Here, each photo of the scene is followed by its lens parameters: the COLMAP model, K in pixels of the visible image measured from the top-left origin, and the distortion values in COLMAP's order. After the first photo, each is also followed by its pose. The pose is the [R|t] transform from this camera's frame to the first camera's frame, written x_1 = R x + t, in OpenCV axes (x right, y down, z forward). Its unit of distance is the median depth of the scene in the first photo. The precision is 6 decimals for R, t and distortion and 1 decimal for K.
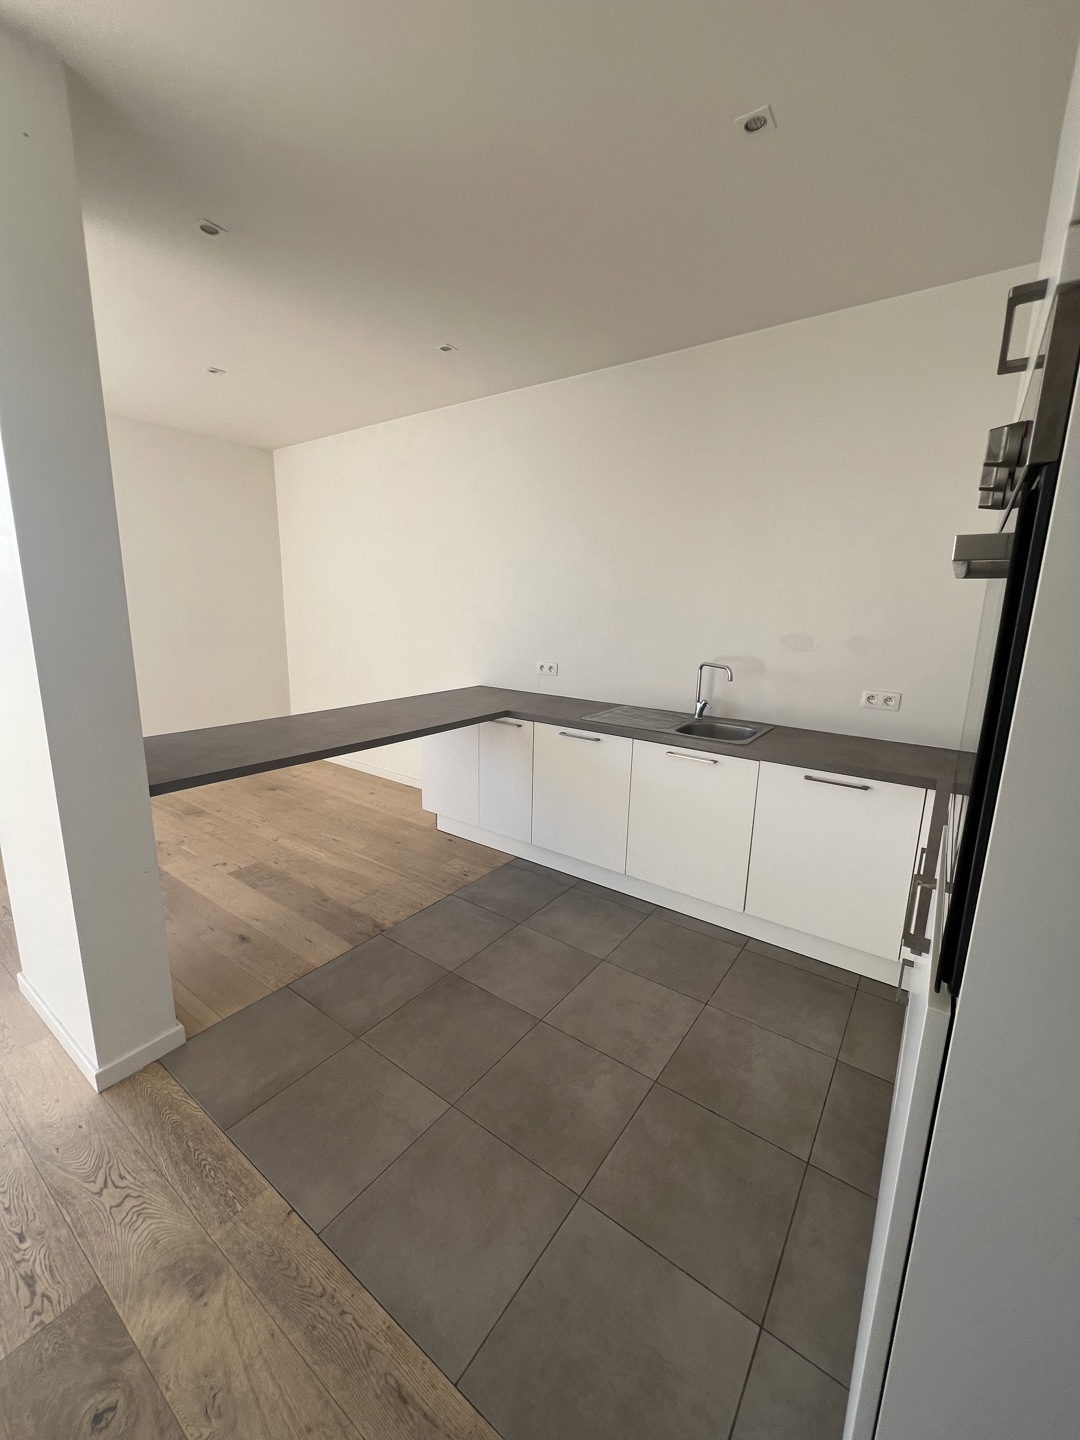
lens RADIAL K [[573.4, 0, 543.6], [0, 573.4, 721.8], [0, 0, 1]] dist [-0.001462, 0.001058]
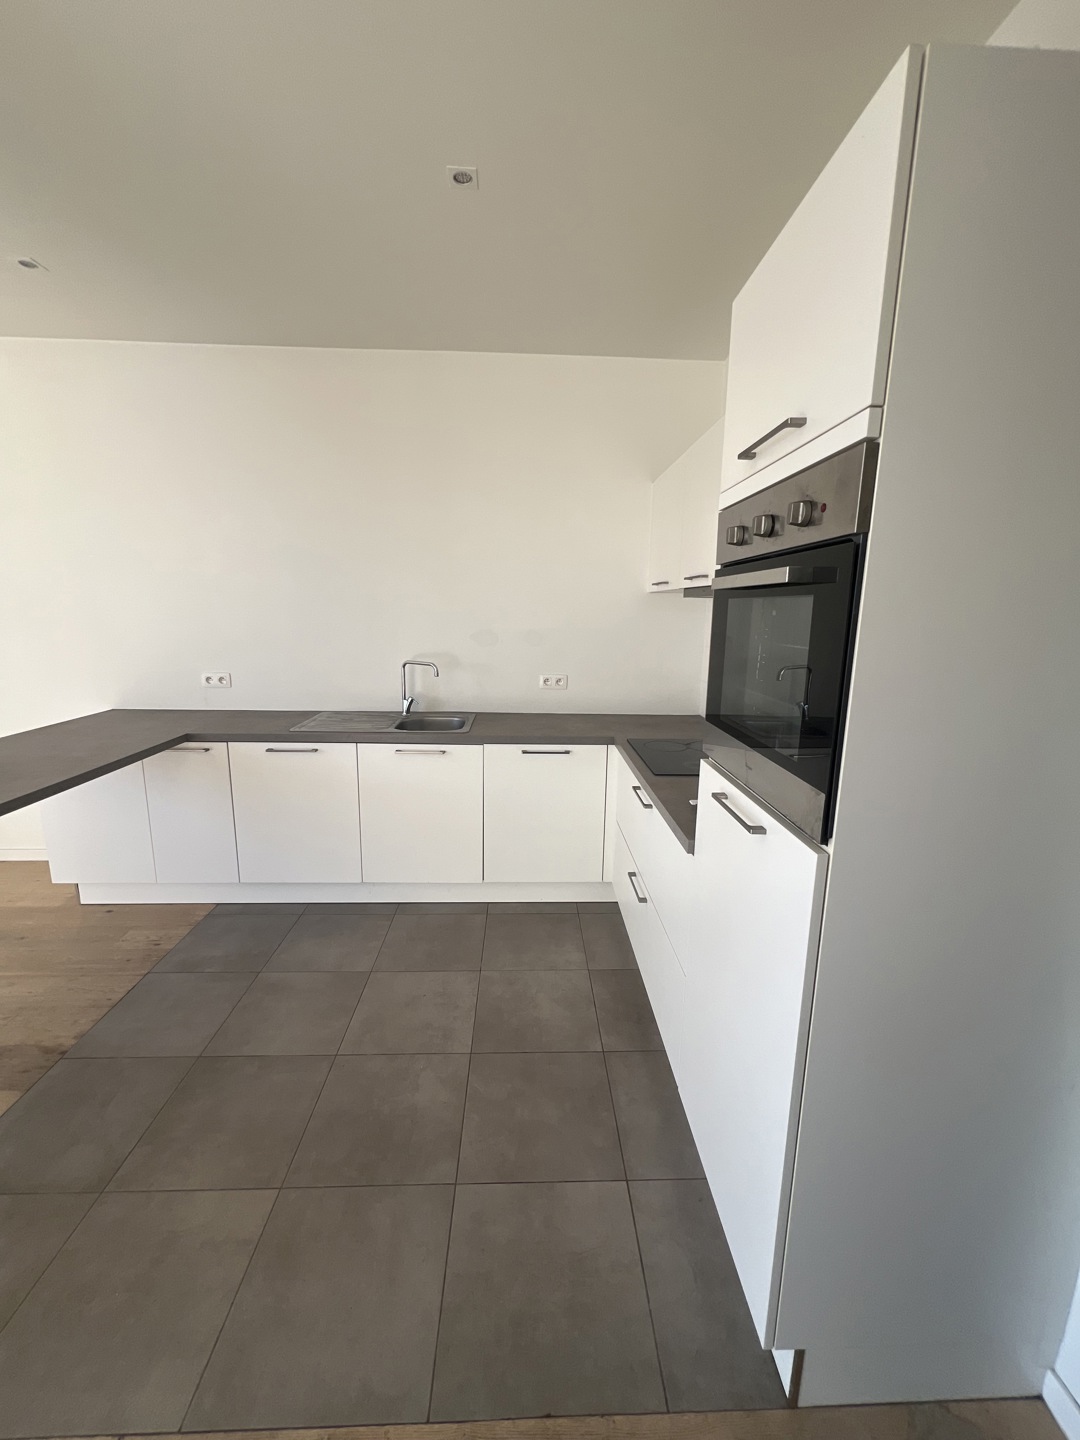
lens RADIAL K [[573.4, 0, 542.4], [0, 573.4, 721.9], [0, 0, 1]] dist [-0.001462, 0.001058]
pose [[0.791385, -0.129164, 0.597517, -0.172318], [0.127429, 0.990808, 0.045406, -0.010241], [-0.597889, 0.040207, 0.800570, 0.027738]]
